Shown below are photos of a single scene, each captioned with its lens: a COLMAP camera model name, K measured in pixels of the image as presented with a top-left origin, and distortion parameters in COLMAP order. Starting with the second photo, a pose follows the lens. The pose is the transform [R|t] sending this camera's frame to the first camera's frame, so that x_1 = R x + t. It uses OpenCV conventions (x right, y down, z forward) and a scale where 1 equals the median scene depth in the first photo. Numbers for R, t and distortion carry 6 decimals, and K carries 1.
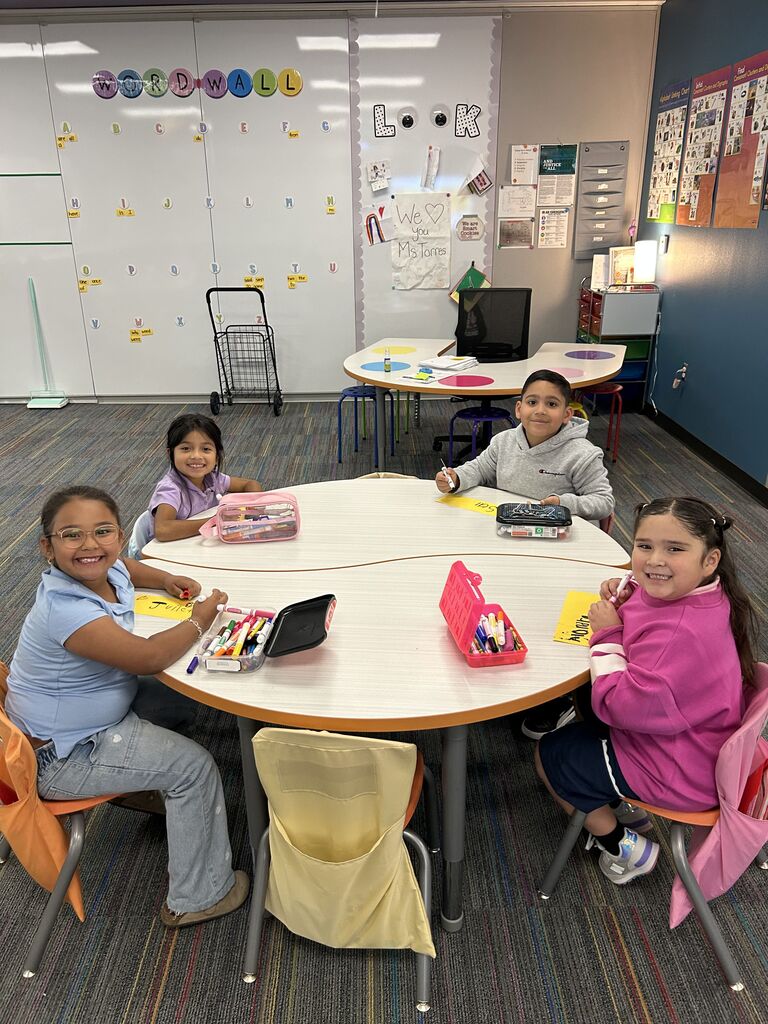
lens RADIAL K [[782.5, 0, 388.1], [0, 782.5, 517.3], [0, 0, 1]] dist [0.022311, -0.026725]
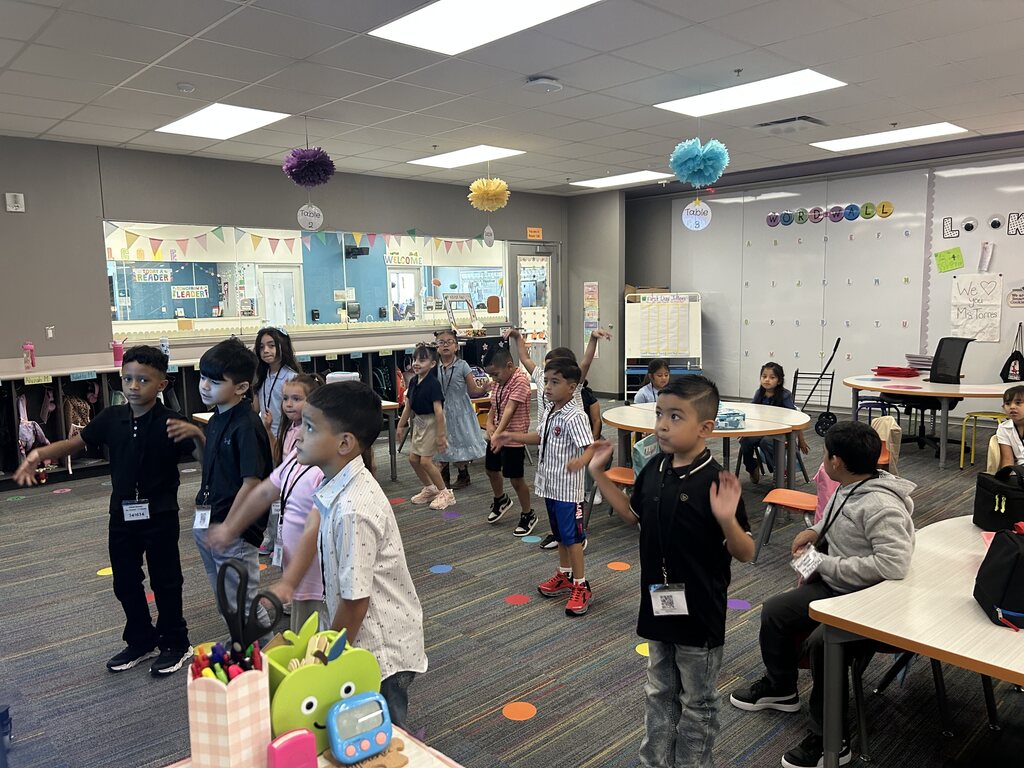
lens RADIAL K [[782.5, 0, 511.5], [0, 782.5, 387.8], [0, 0, 1]] dist [0.022311, -0.026725]
pose [[0.674437, 0.087799, -0.733094, 0.506950], [-0.270286, 0.953342, -0.134482, 0.175468], [0.687081, 0.288844, 0.666700, -0.404336]]
